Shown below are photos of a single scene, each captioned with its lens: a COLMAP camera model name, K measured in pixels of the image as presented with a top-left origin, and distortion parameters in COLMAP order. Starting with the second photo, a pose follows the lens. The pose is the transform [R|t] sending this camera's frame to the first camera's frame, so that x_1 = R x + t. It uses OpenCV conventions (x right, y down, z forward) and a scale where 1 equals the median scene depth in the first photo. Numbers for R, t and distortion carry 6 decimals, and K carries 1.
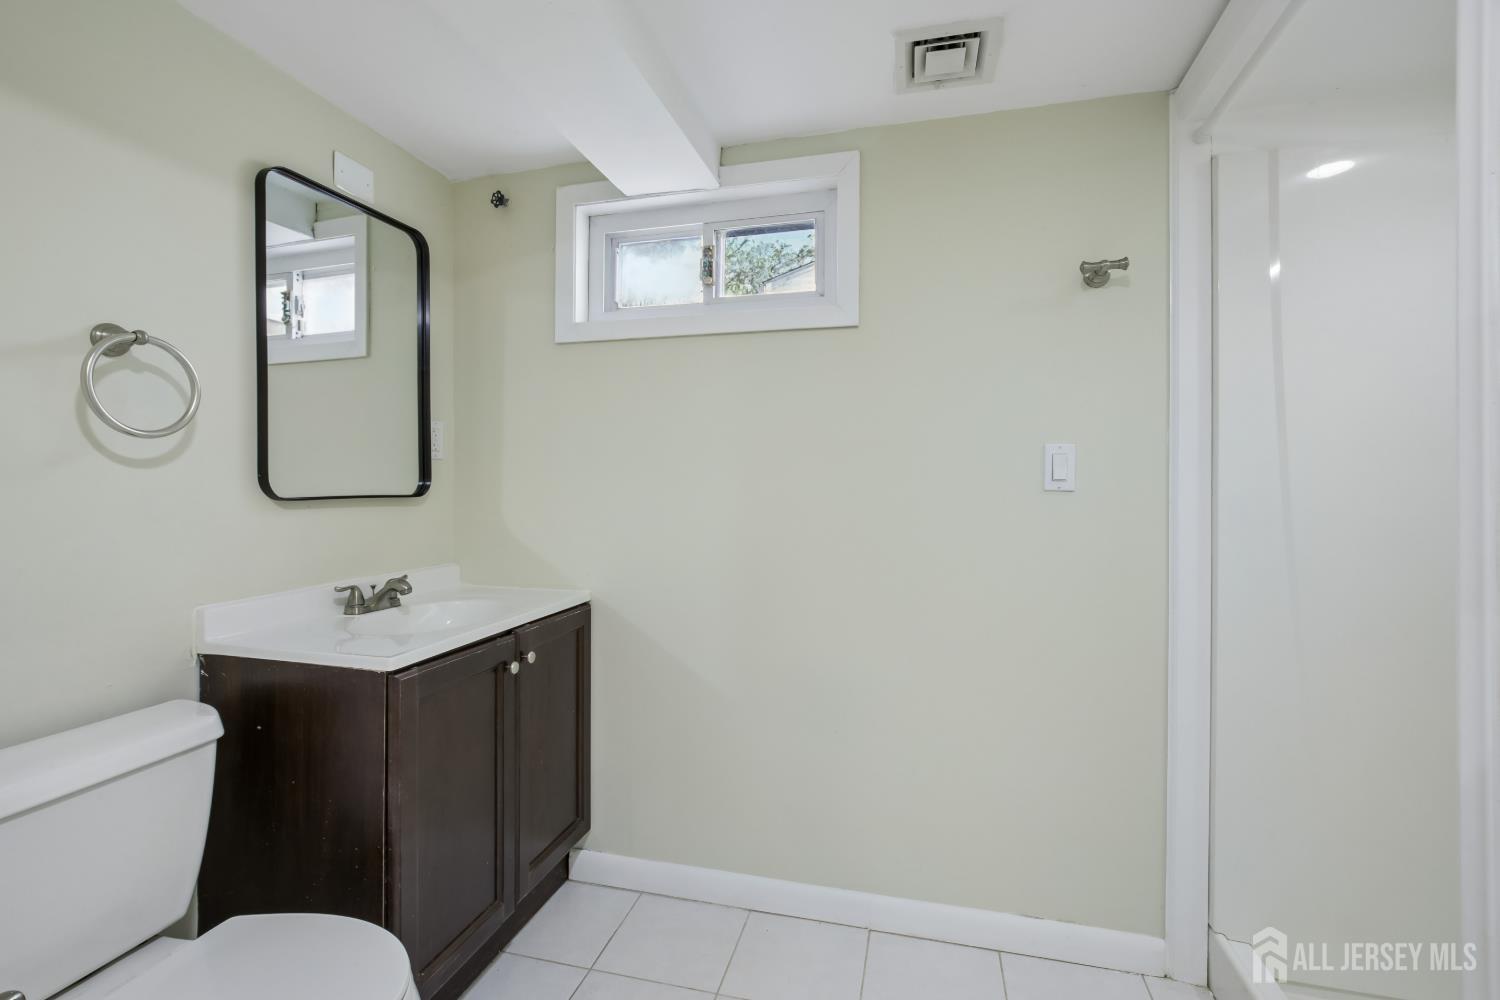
lens RADIAL K [[687.0, 0, 747.9], [0, 687.0, 496.1], [0, 0, 1]] dist [-0.011083, 0.000080]
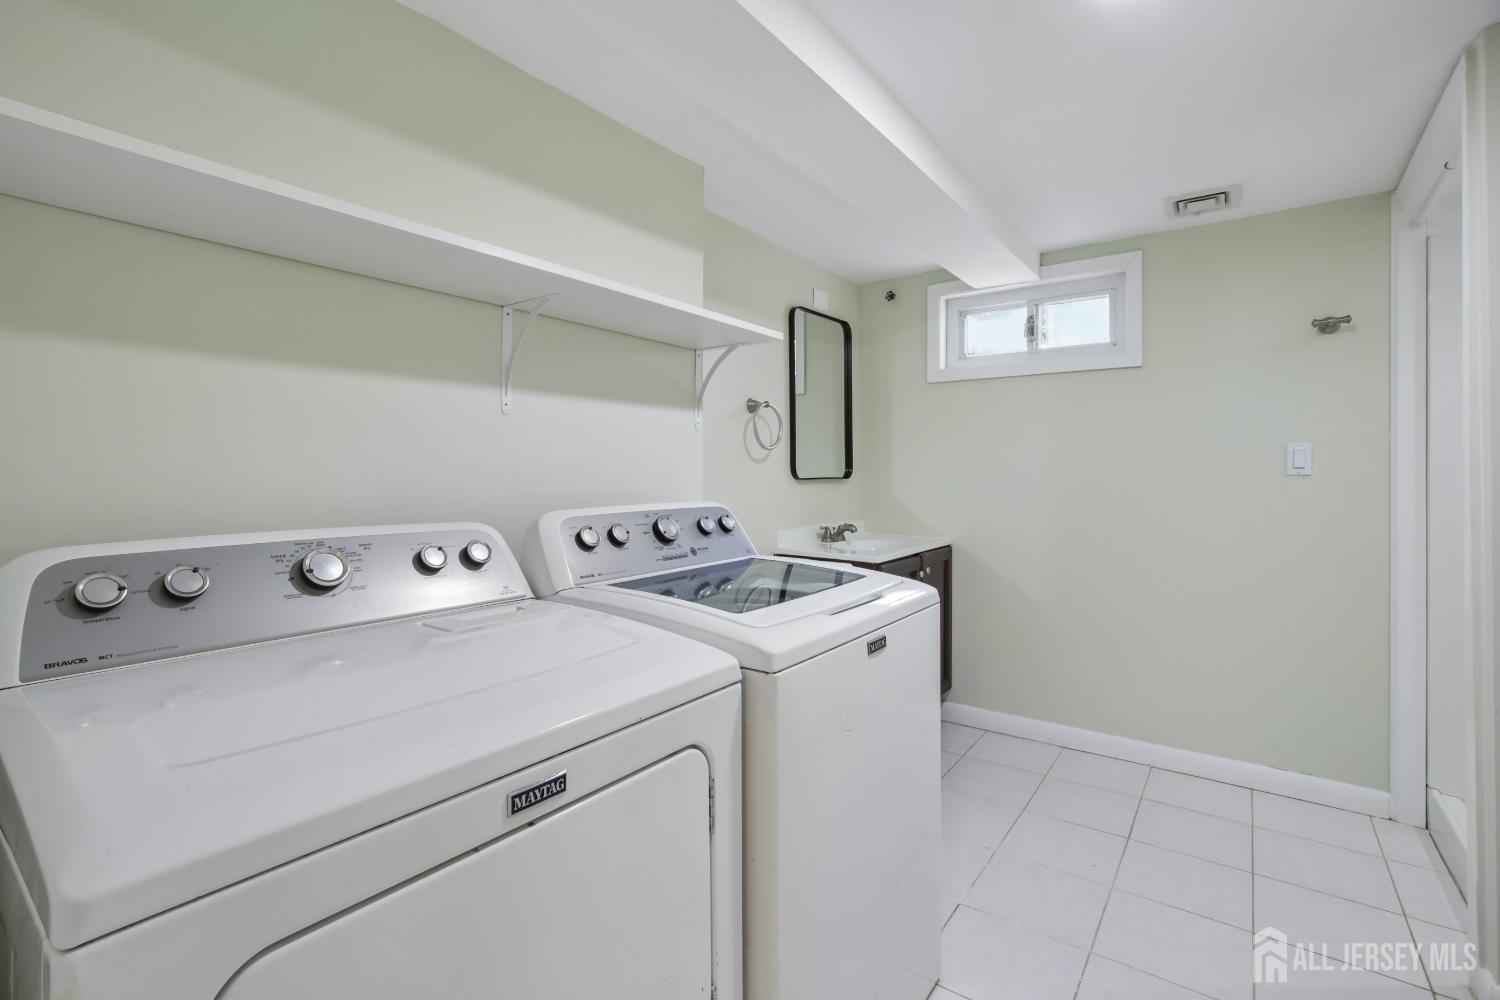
lens RADIAL K [[678.2, 0, 749.3], [0, 678.2, 473.6], [0, 0, 1]] dist [-0.004160, -0.000400]
pose [[0.927343, -0.000907, -0.374211, -0.082449], [-0.003477, 0.999933, -0.011039, 0.008736], [0.374196, 0.011538, 0.927278, -0.702504]]
